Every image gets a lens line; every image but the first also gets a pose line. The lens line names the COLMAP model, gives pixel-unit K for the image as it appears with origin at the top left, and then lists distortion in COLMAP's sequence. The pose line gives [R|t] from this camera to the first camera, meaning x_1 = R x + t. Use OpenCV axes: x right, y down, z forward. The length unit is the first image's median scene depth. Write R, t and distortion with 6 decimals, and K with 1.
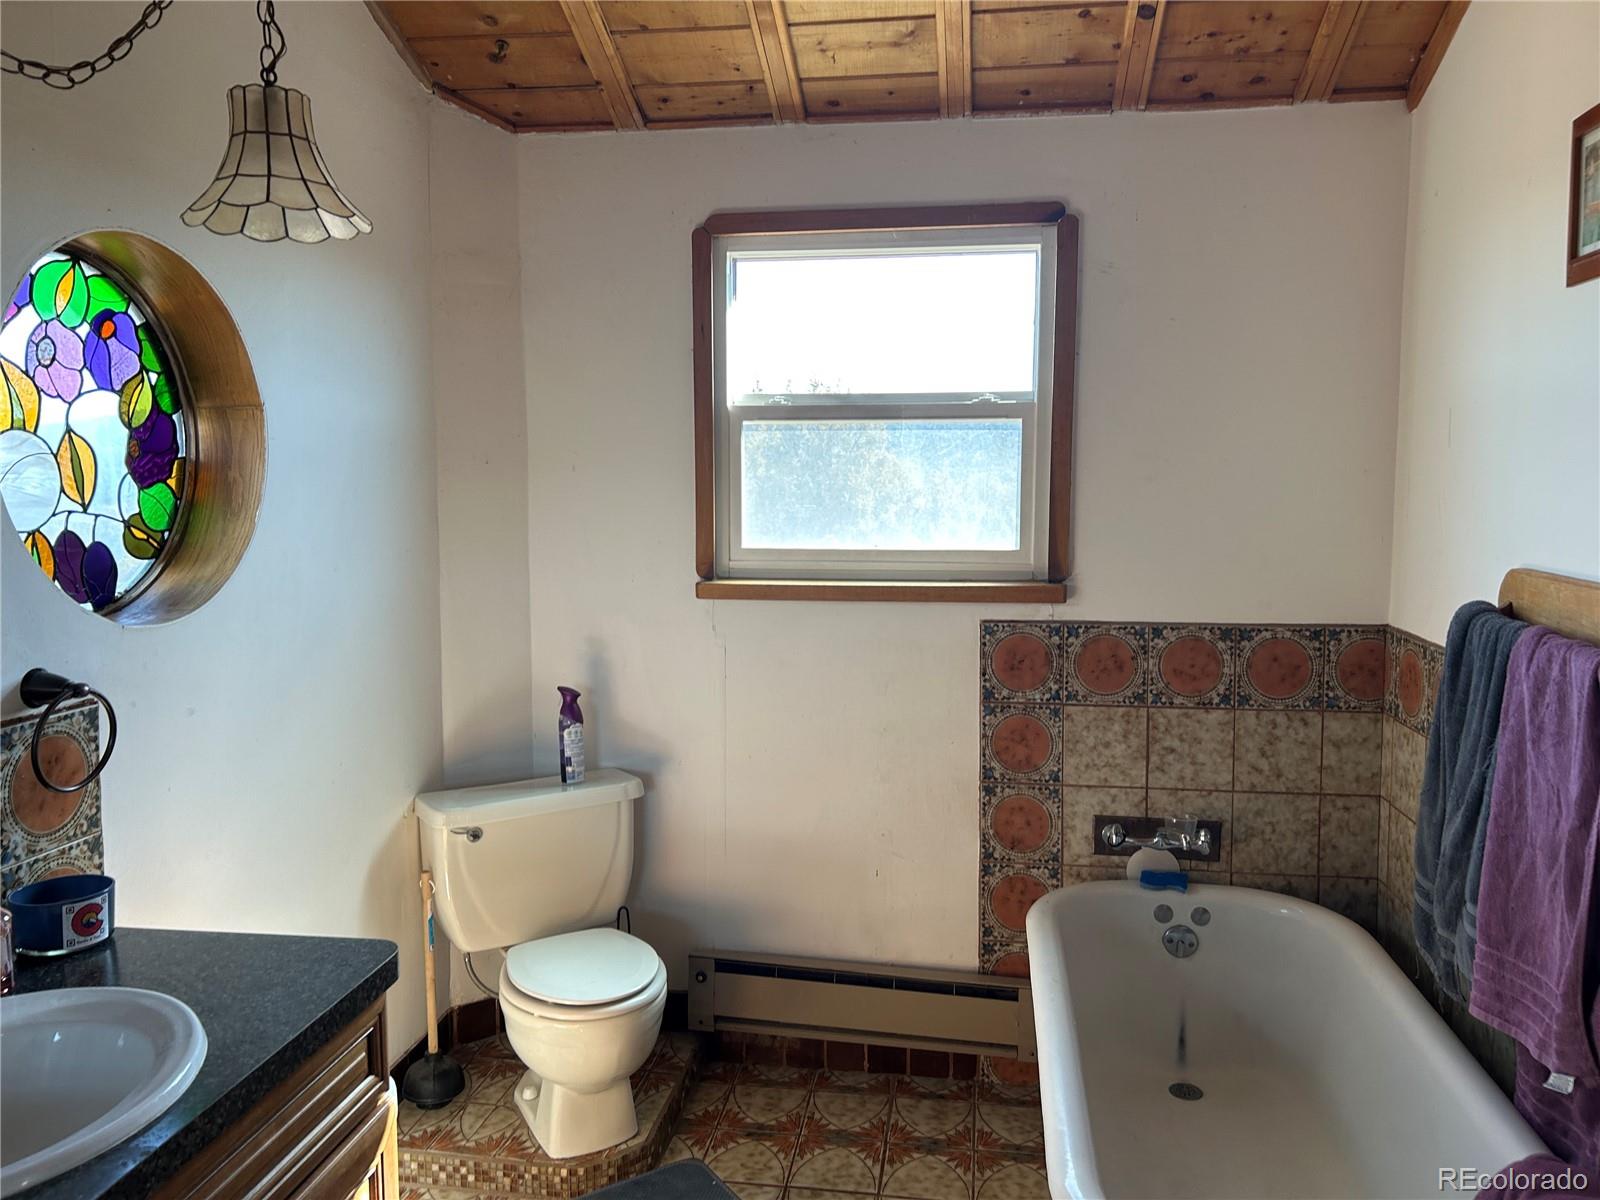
lens RADIAL K [[1204.8, 0, 800.0], [0, 1204.8, 600.0], [0, 0, 1]] dist [0.034500, -0.042784]
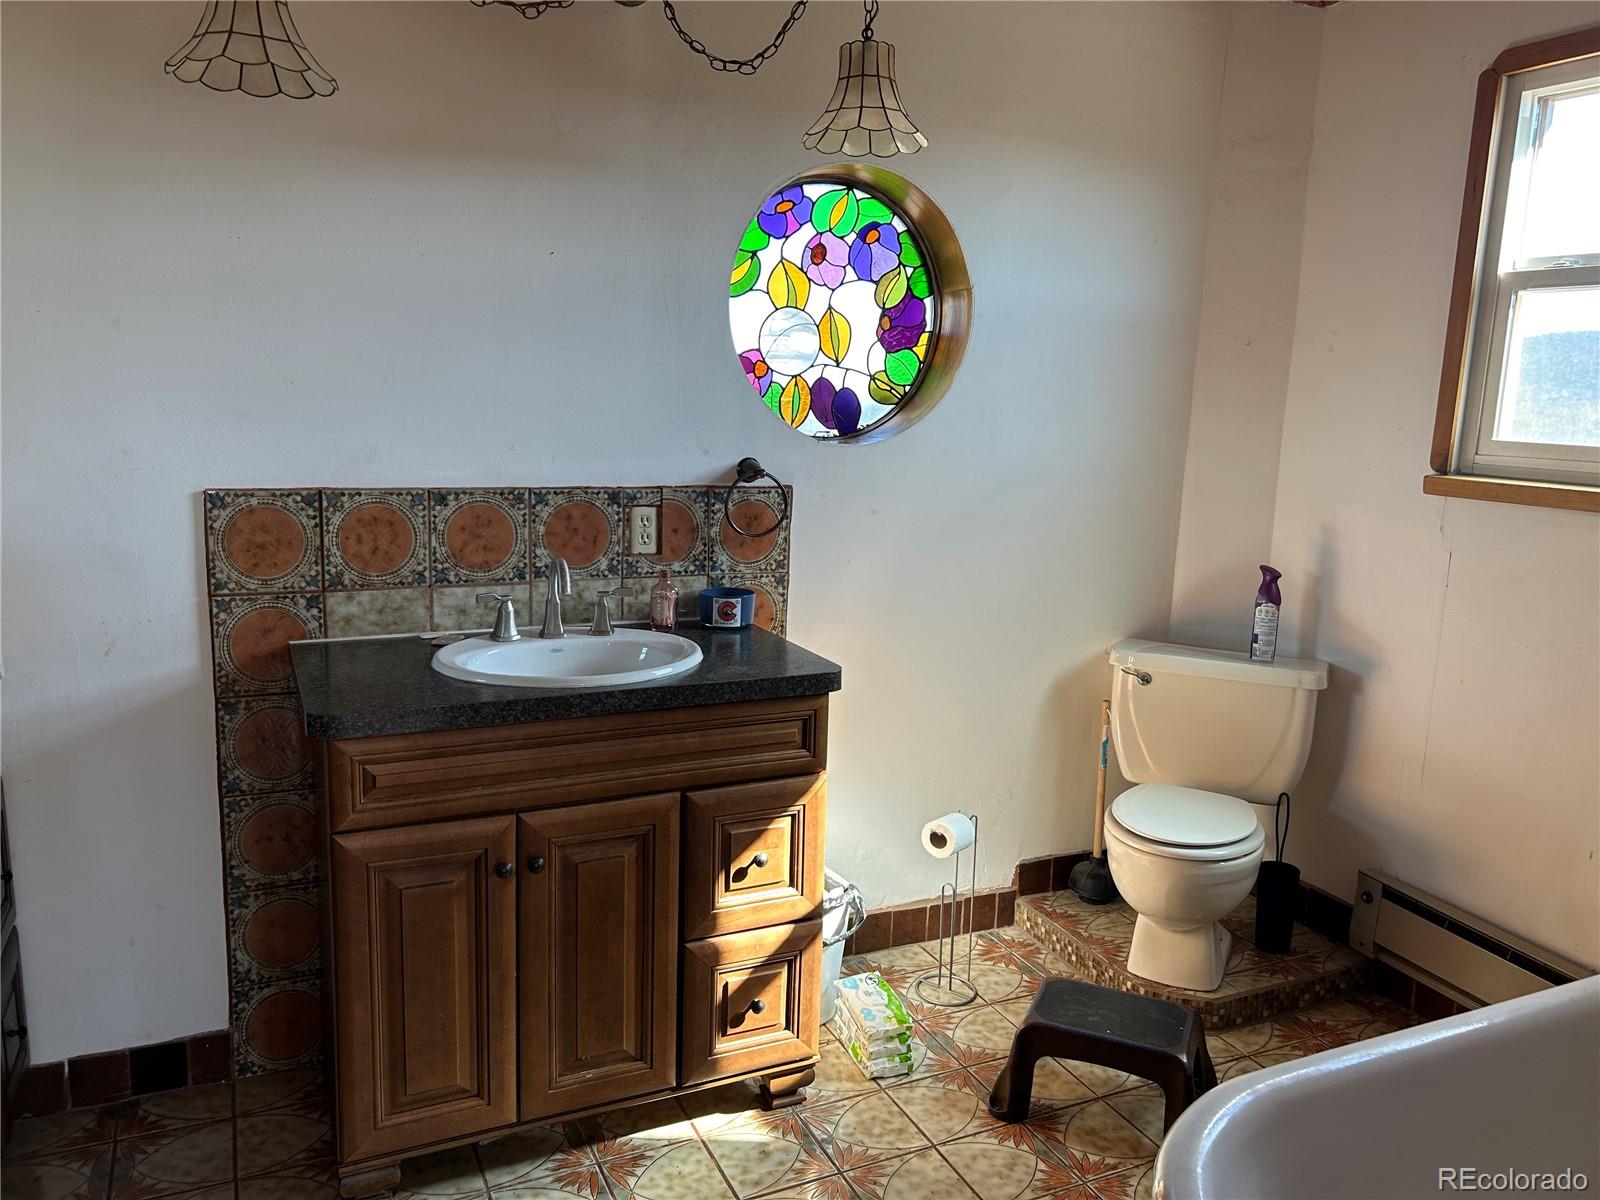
lens RADIAL K [[1203.0, 0, 800.0], [0, 1203.0, 600.0], [0, 0, 1]] dist [0.111132, -0.122236]
pose [[0.558377, 0.170315, -0.811917, 0.595044], [-0.122551, 0.984896, 0.122319, 0.031918], [0.820486, 0.031202, 0.570815, 0.127966]]
